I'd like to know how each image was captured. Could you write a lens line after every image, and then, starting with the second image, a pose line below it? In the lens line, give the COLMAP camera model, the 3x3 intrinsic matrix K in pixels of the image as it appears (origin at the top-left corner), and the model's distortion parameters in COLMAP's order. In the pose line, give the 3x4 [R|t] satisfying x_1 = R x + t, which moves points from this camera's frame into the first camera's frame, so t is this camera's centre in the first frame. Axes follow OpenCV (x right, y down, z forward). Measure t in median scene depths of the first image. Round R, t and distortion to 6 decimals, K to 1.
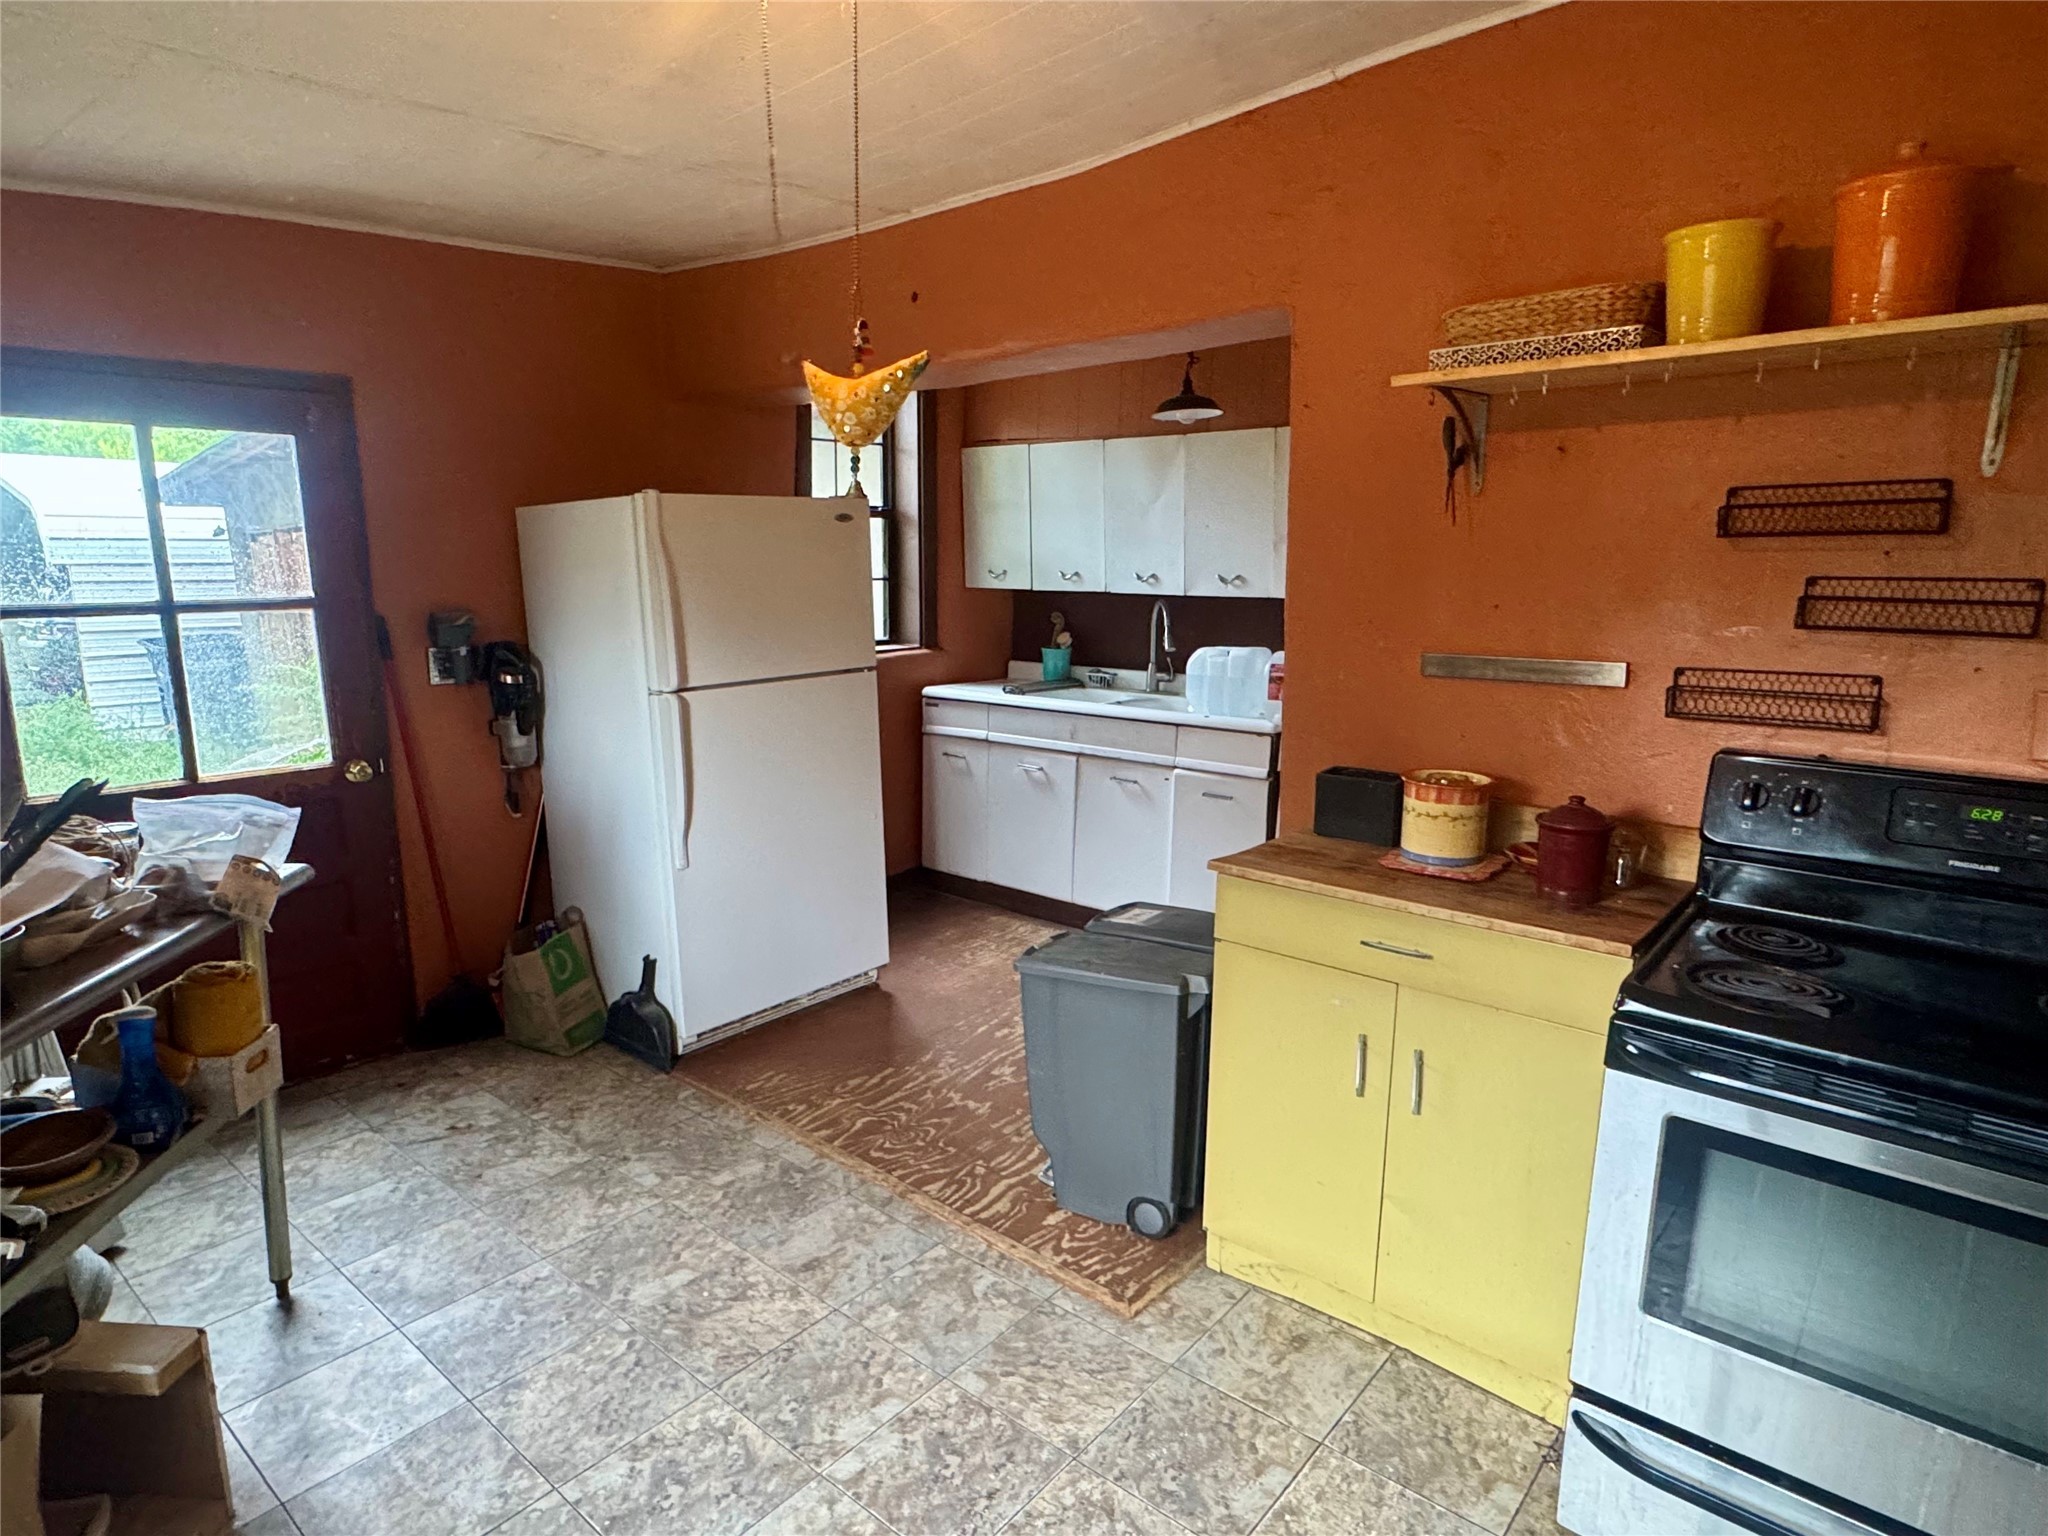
lens RADIAL K [[1145.3, 0, 1024.7], [0, 1145.3, 790.6], [0, 0, 1]] dist [0.000363, -0.000061]
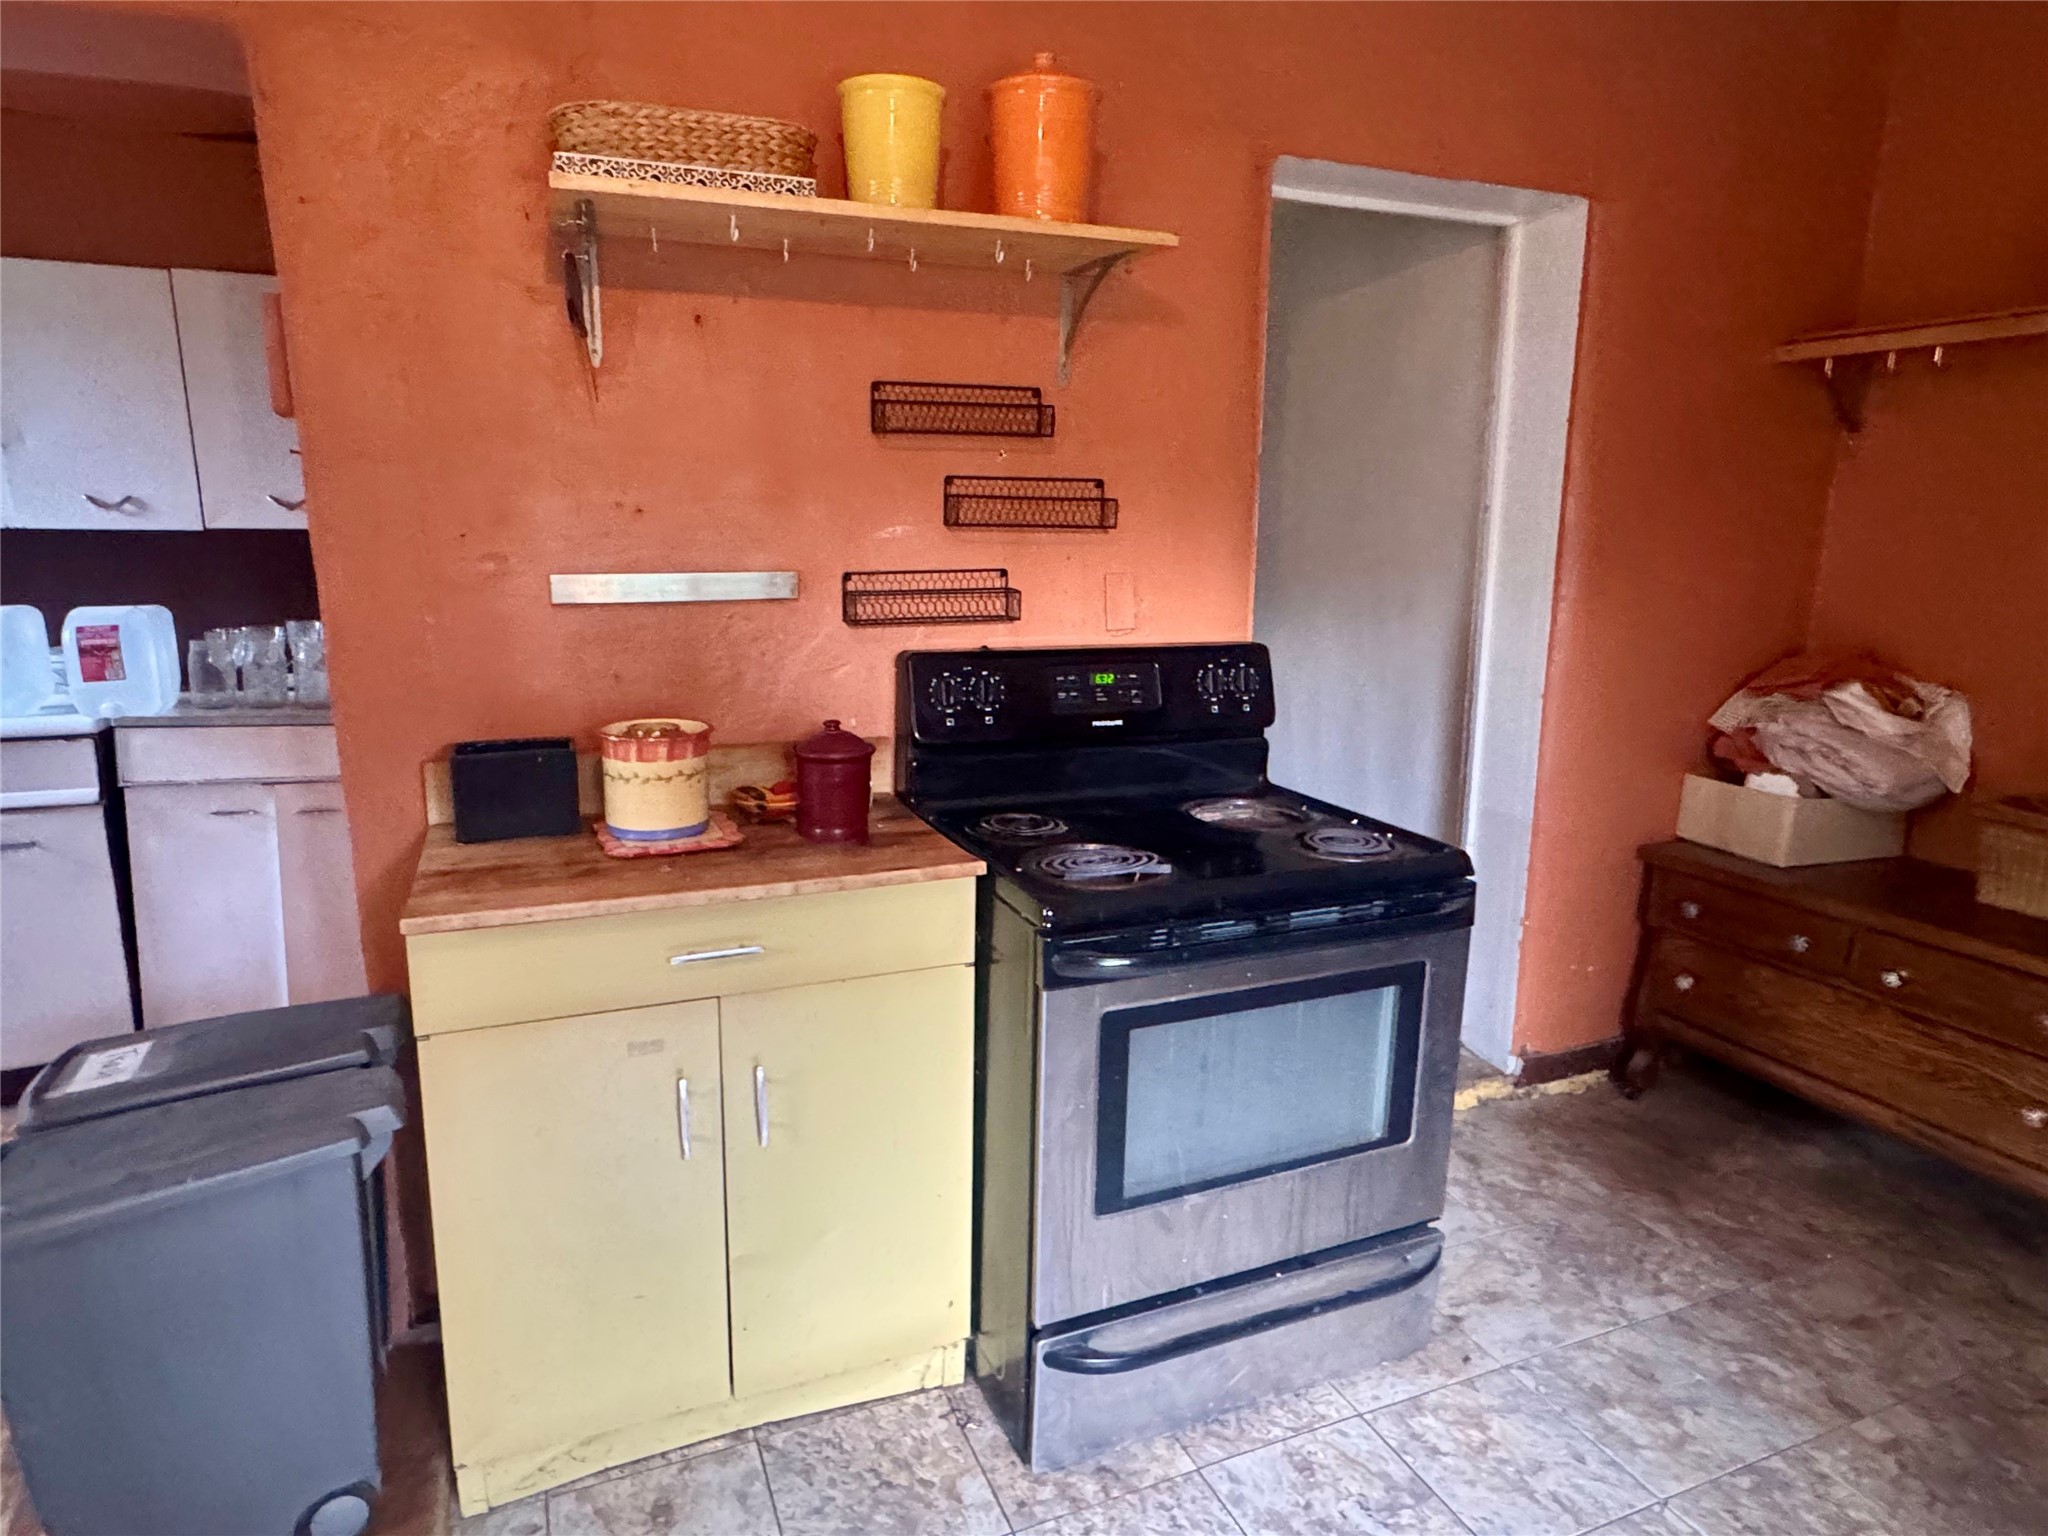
lens RADIAL K [[1161.9, 0, 1020.7], [0, 1161.9, 773.3], [0, 0, 1]] dist [-0.002276, 0.001826]
pose [[0.468741, -0.189740, 0.862717, -0.221725], [0.167801, 0.978001, 0.123923, -0.040379], [-0.867251, 0.086677, 0.490268, 0.422863]]
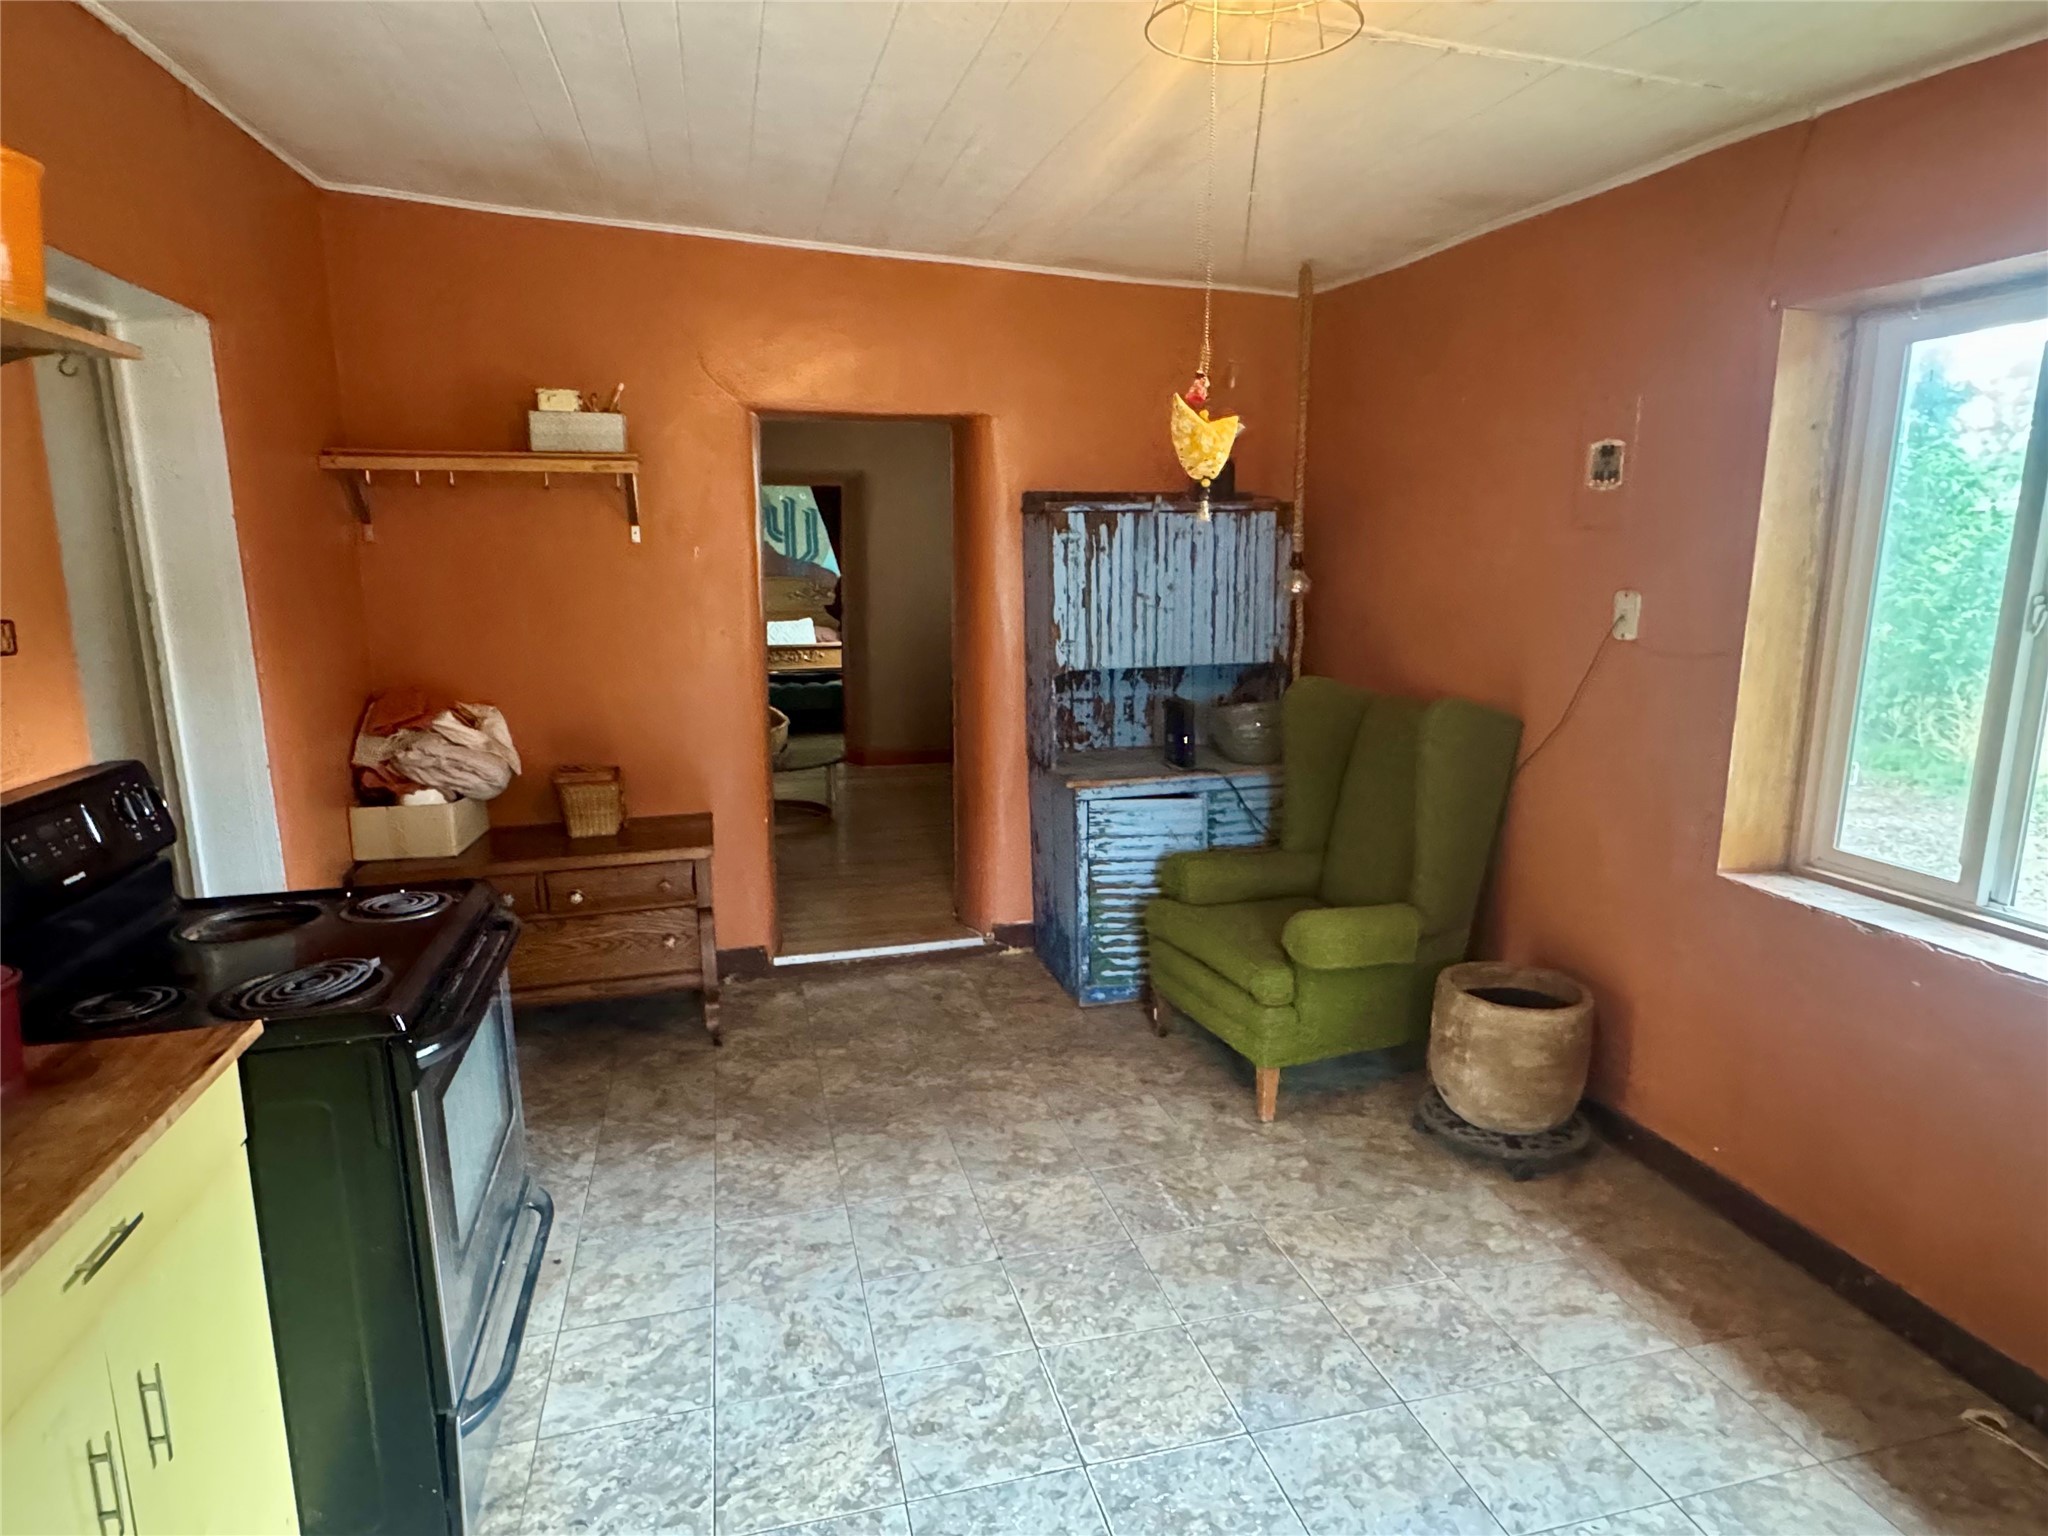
lens RADIAL K [[1161.9, 0, 1020.7], [0, 1161.9, 773.3], [0, 0, 1]] dist [-0.002276, 0.001826]
pose [[-0.809030, -0.113101, 0.576782, -0.361248], [0.114802, 0.932004, 0.343785, -0.232525], [-0.576446, 0.344349, -0.741036, 1.053727]]
